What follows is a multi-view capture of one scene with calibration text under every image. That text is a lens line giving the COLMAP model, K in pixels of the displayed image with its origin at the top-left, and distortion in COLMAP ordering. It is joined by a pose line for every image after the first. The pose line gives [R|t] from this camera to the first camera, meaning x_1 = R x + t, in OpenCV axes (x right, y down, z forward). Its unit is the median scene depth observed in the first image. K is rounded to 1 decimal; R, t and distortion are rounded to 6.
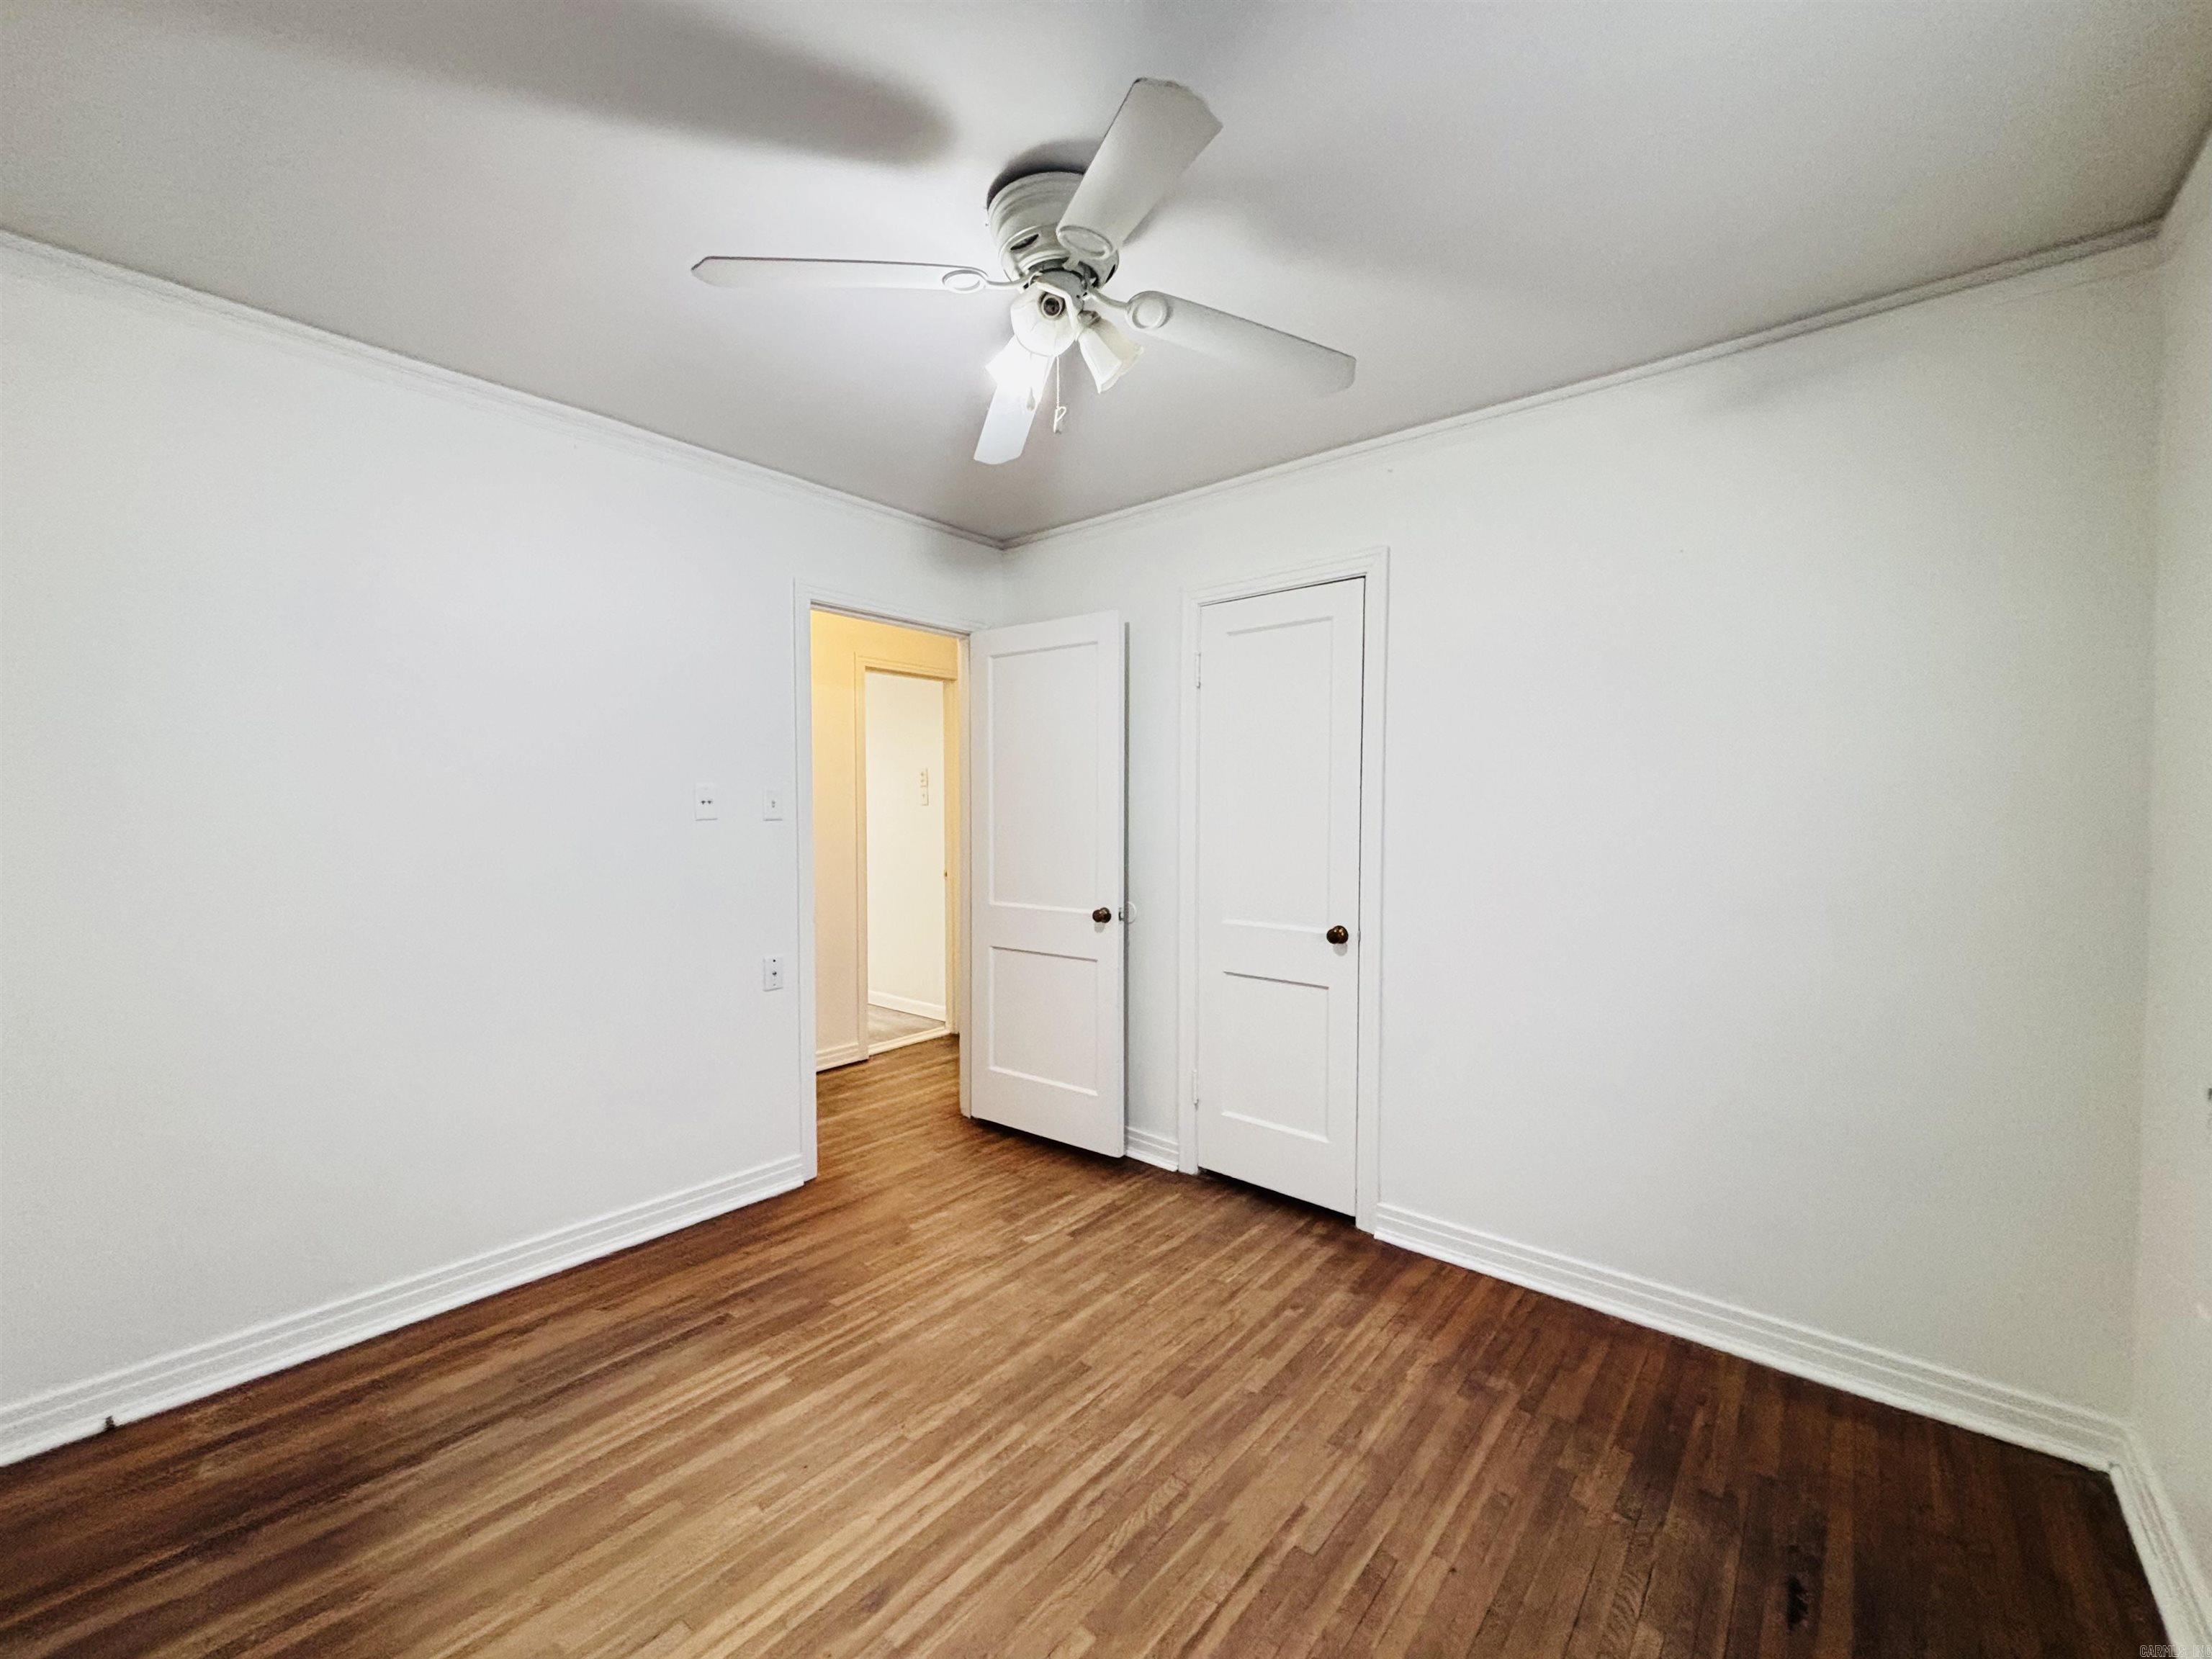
lens RADIAL K [[892.5, 0, 1101.8], [0, 892.5, 831.0], [0, 0, 1]] dist [-0.014602, 0.010121]
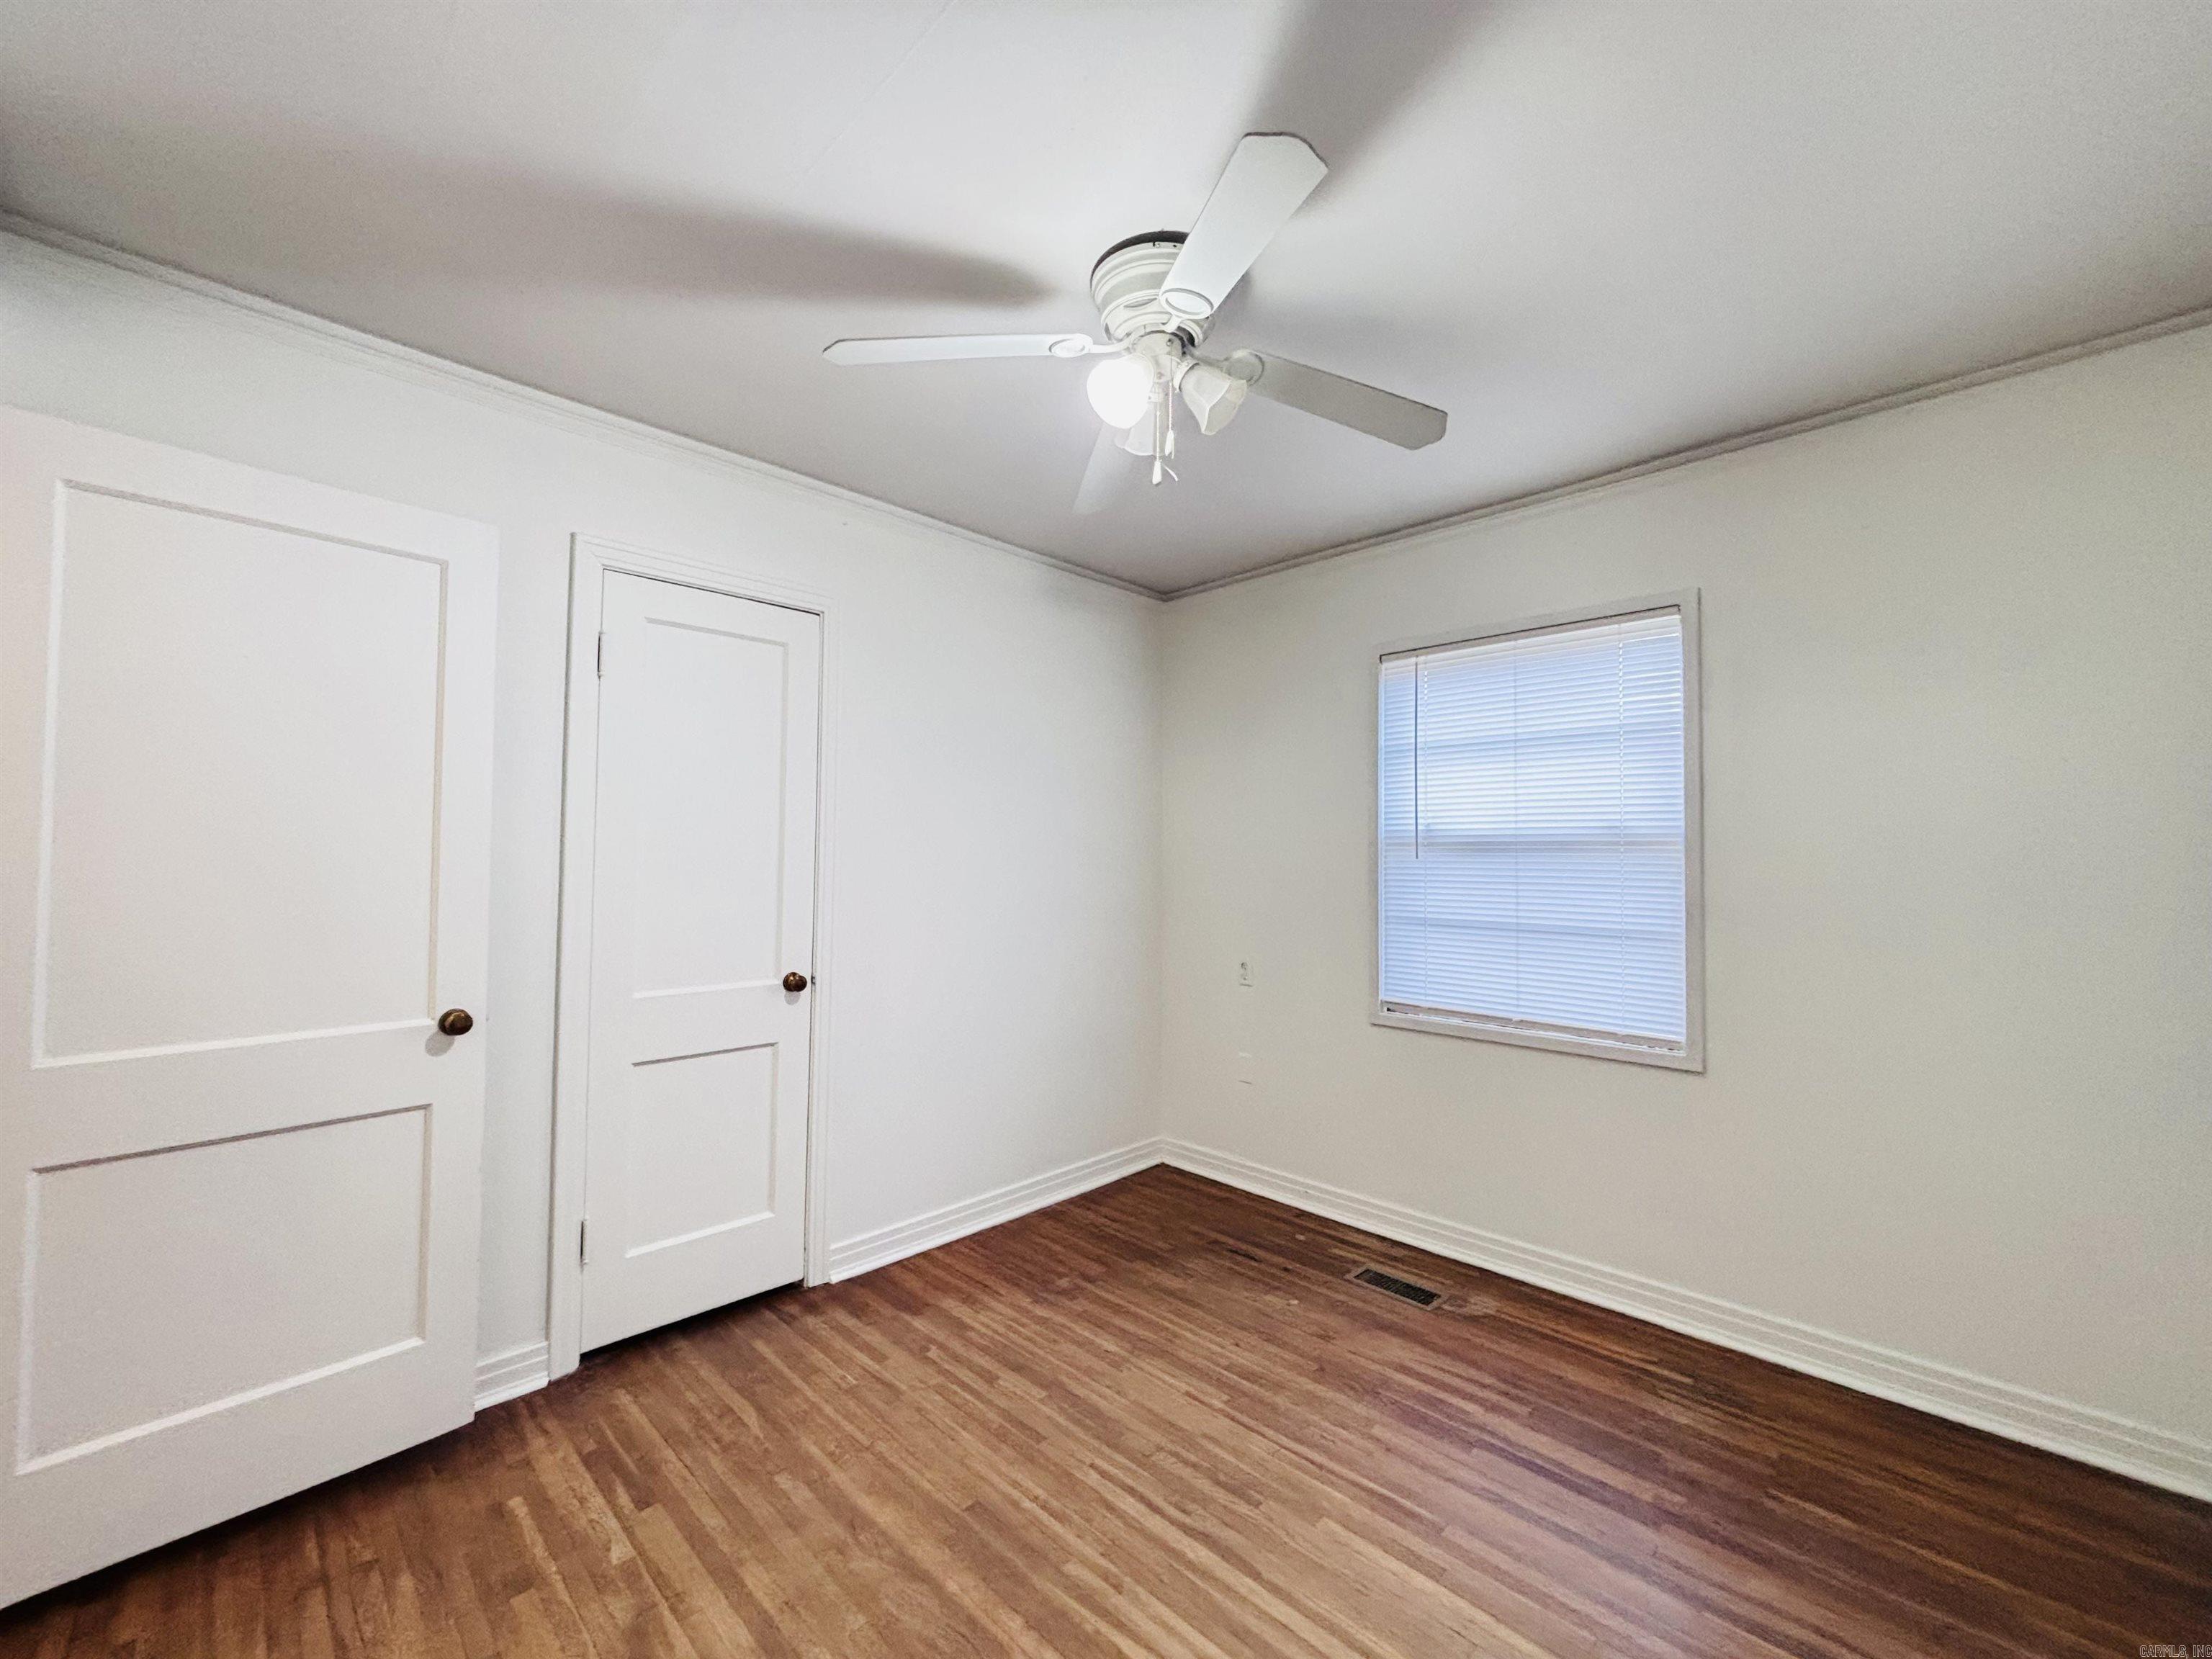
lens RADIAL K [[892.5, 0, 1101.8], [0, 892.5, 831.0], [0, 0, 1]] dist [-0.014602, 0.010121]
pose [[0.080616, 0.028596, 0.996335, -0.808158], [0.020834, 0.999322, -0.030368, -0.009811], [-0.996527, 0.023205, 0.079966, 0.742178]]
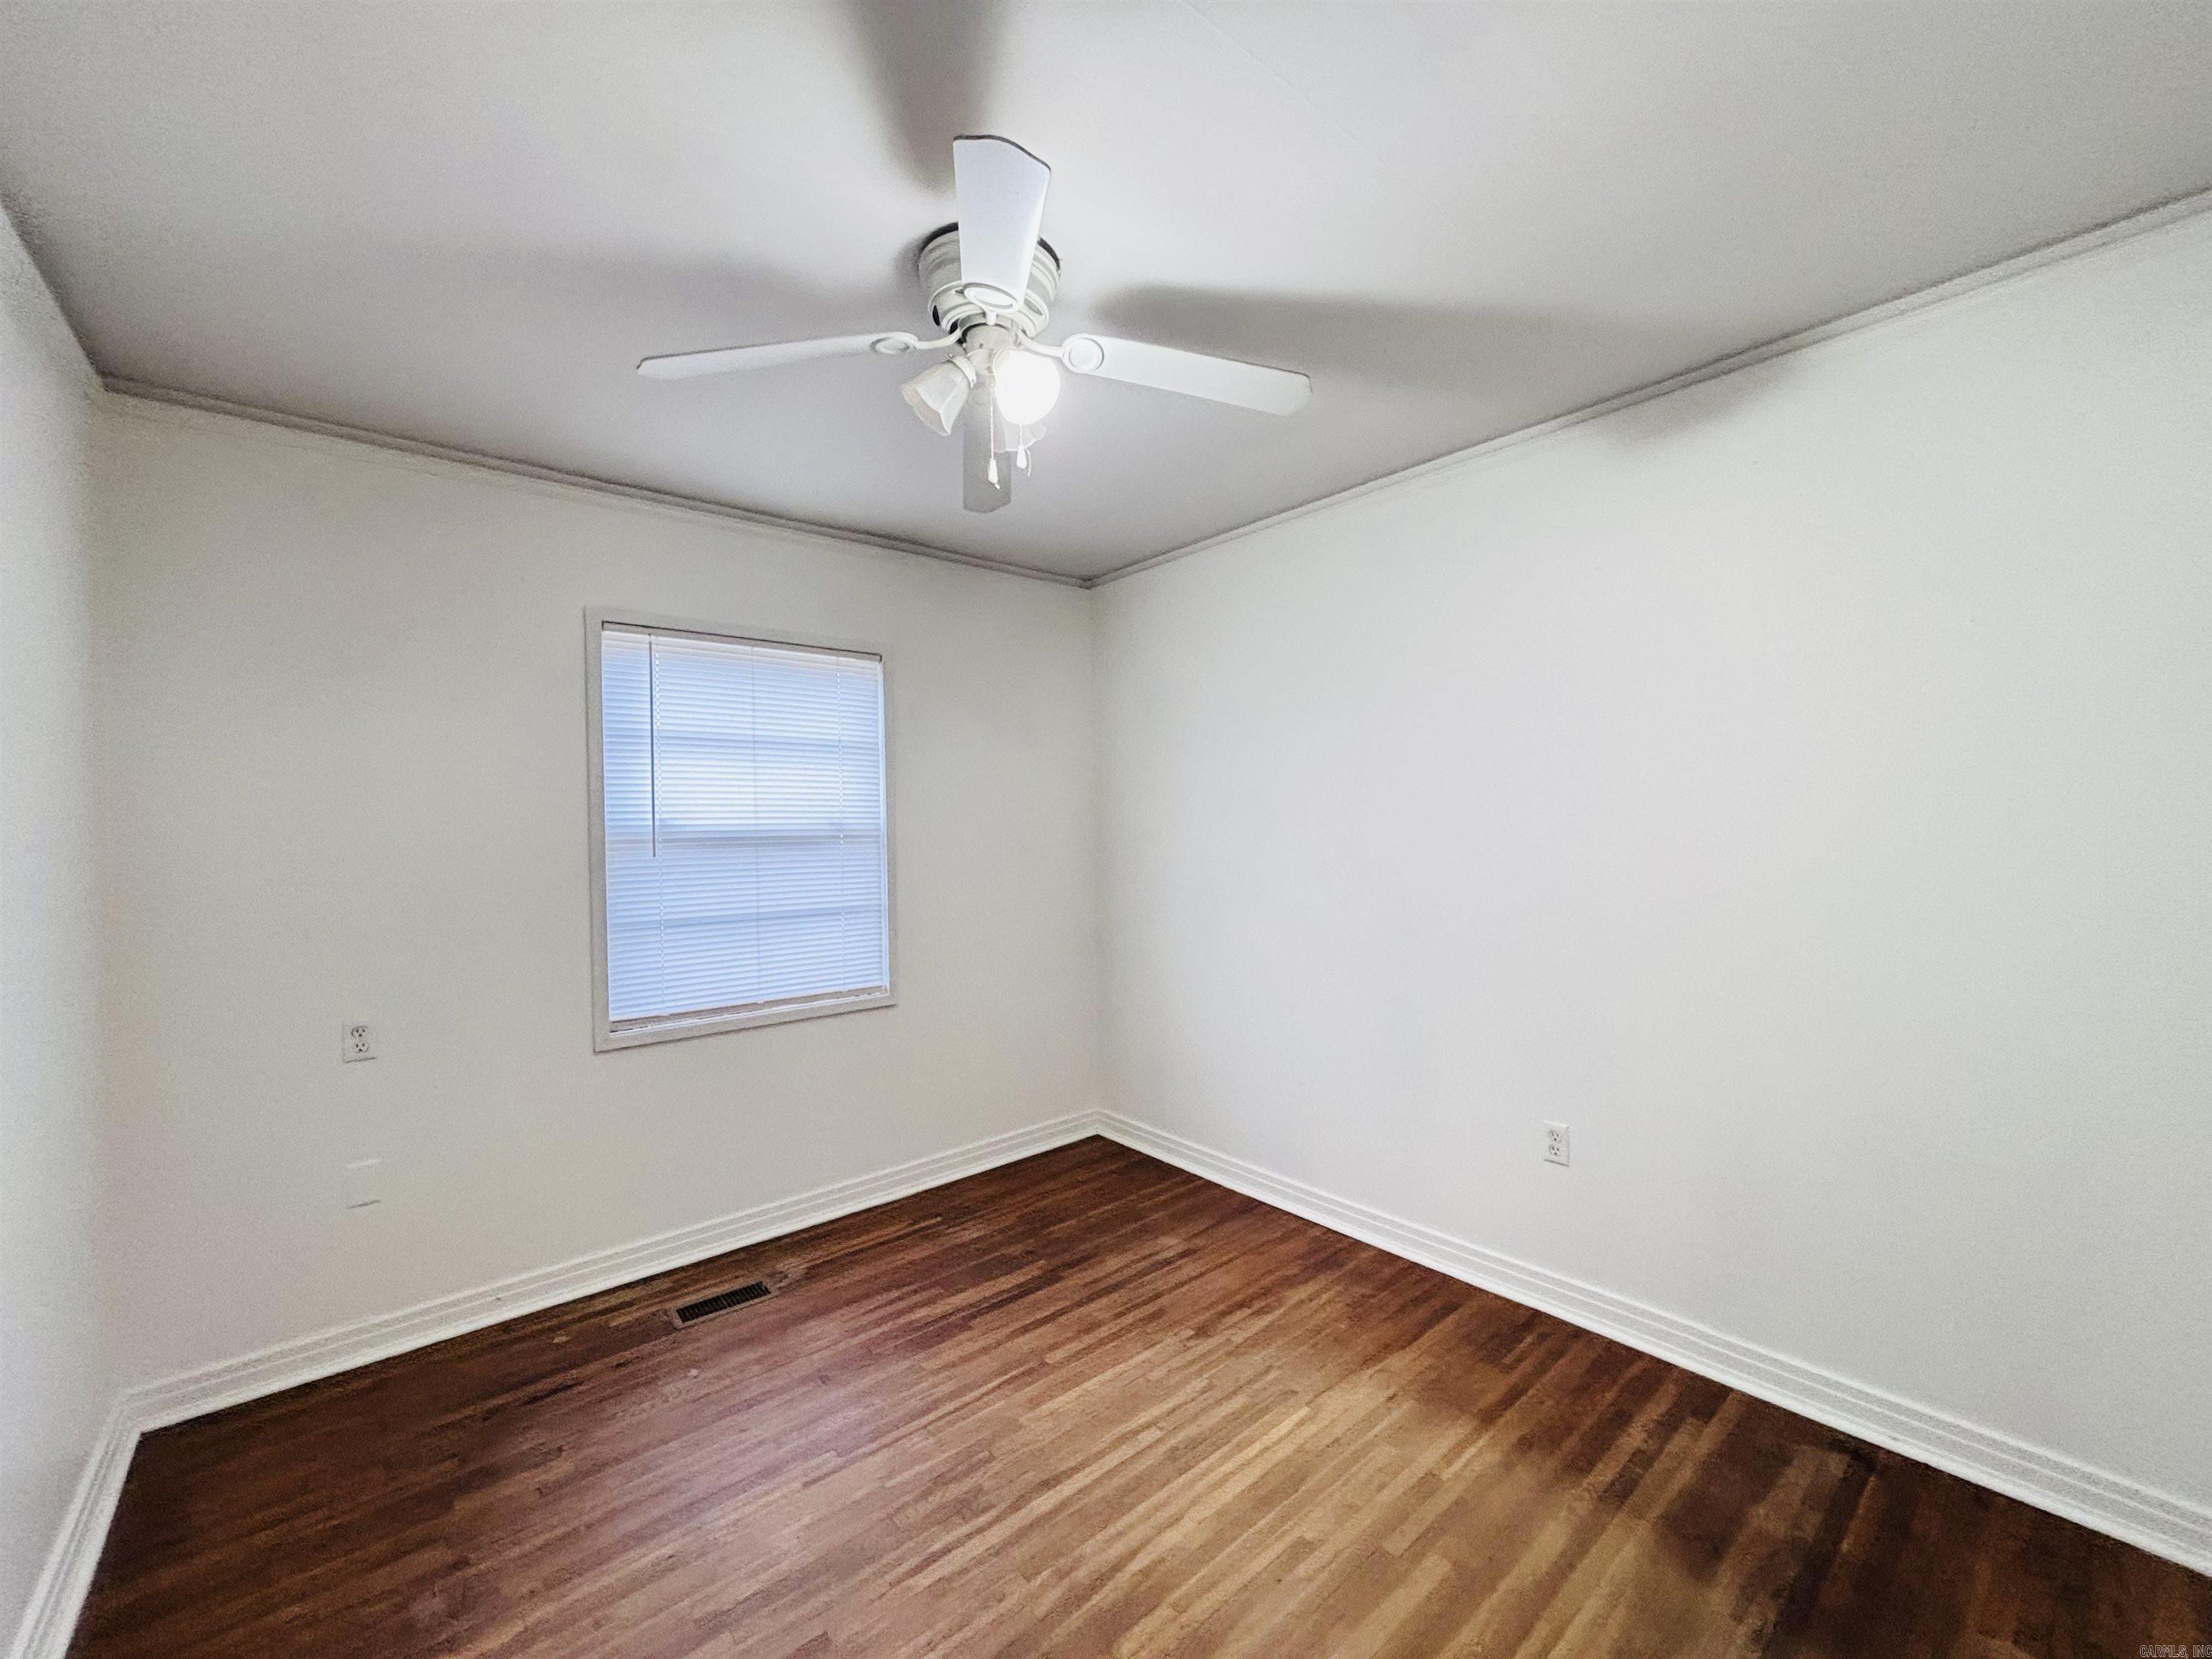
lens RADIAL K [[892.5, 0, 1101.8], [0, 892.5, 831.0], [0, 0, 1]] dist [-0.014602, 0.010121]
pose [[-0.986438, 0.012244, 0.163674, -0.245203], [0.018230, 0.999217, 0.035122, -0.066566], [-0.163116, 0.037629, -0.985889, 1.490799]]
